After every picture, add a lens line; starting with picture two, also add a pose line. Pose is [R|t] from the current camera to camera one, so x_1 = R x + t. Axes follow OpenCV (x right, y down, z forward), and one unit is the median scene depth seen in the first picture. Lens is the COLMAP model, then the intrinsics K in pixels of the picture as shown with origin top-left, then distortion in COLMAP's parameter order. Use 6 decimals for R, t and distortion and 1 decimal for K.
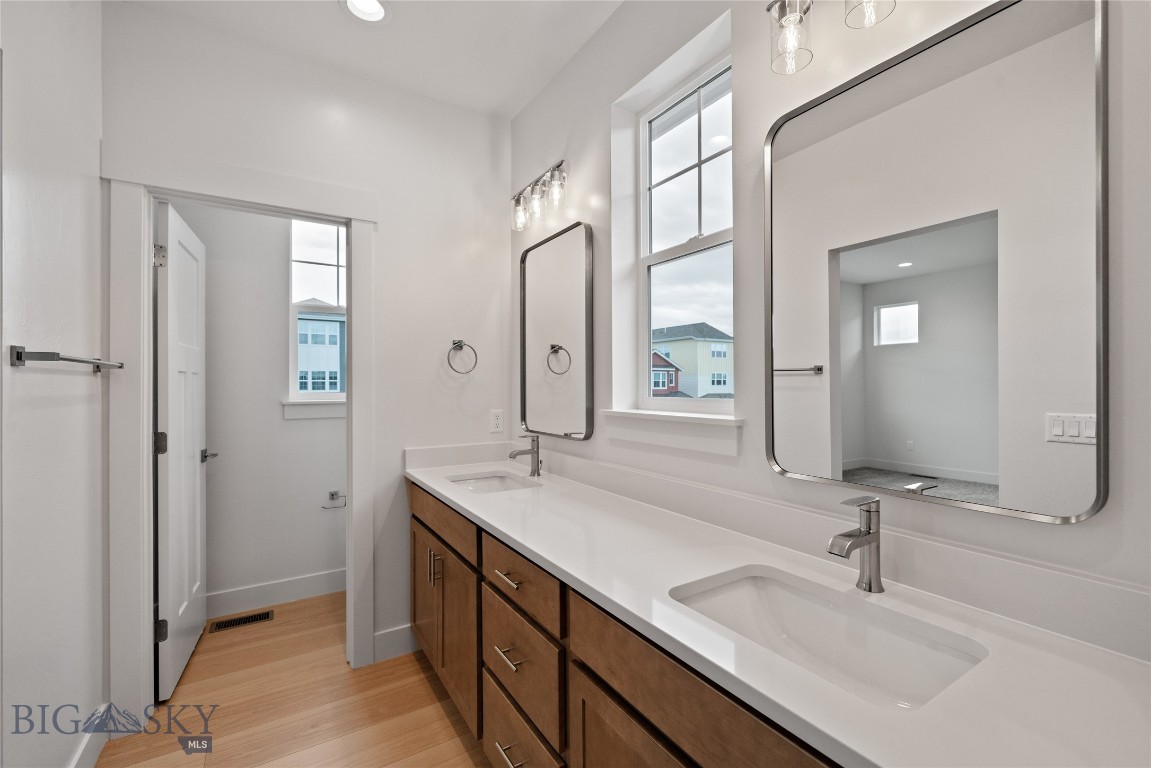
lens RADIAL K [[485.2, 0, 571.2], [0, 485.2, 383.3], [0, 0, 1]] dist [-0.000540, -0.000029]
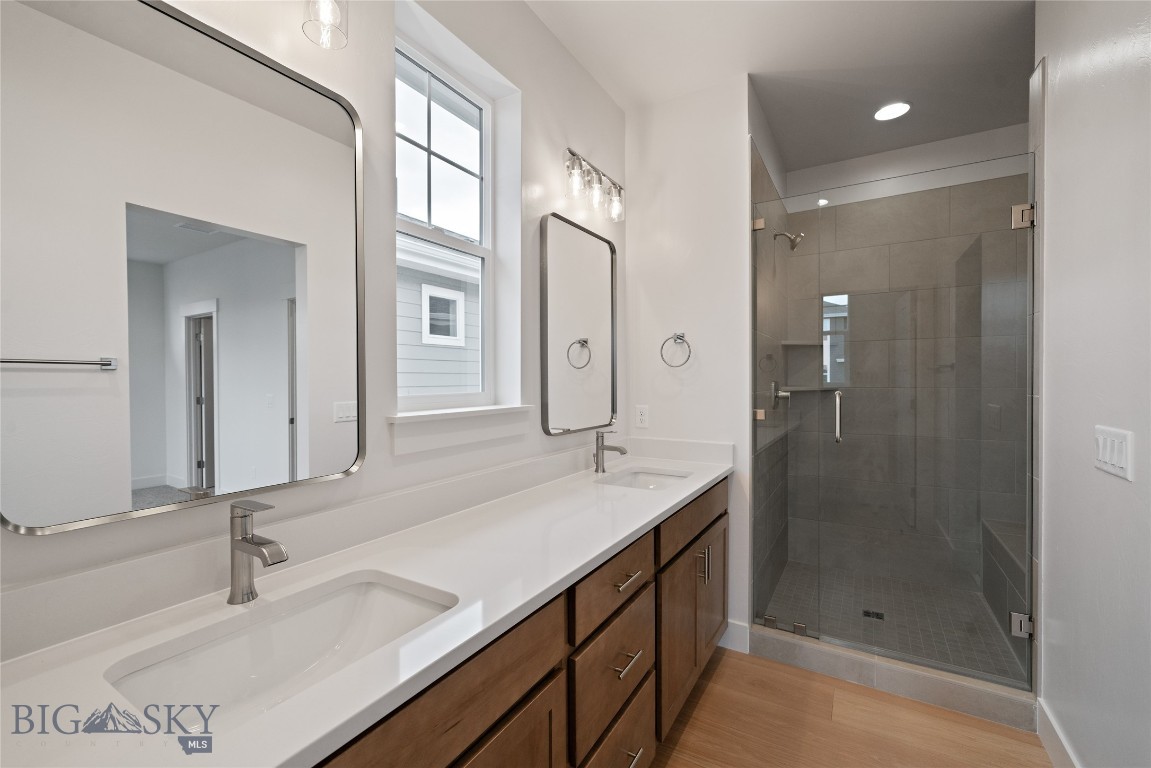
lens RADIAL K [[485.2, 0, 571.2], [0, 485.2, 383.3], [0, 0, 1]] dist [-0.000540, -0.000029]
pose [[-0.441362, 0.003044, 0.897324, -0.718797], [0.009037, 0.999959, 0.001053, 0.010282], [-0.897284, 0.008573, -0.441371, 1.168844]]
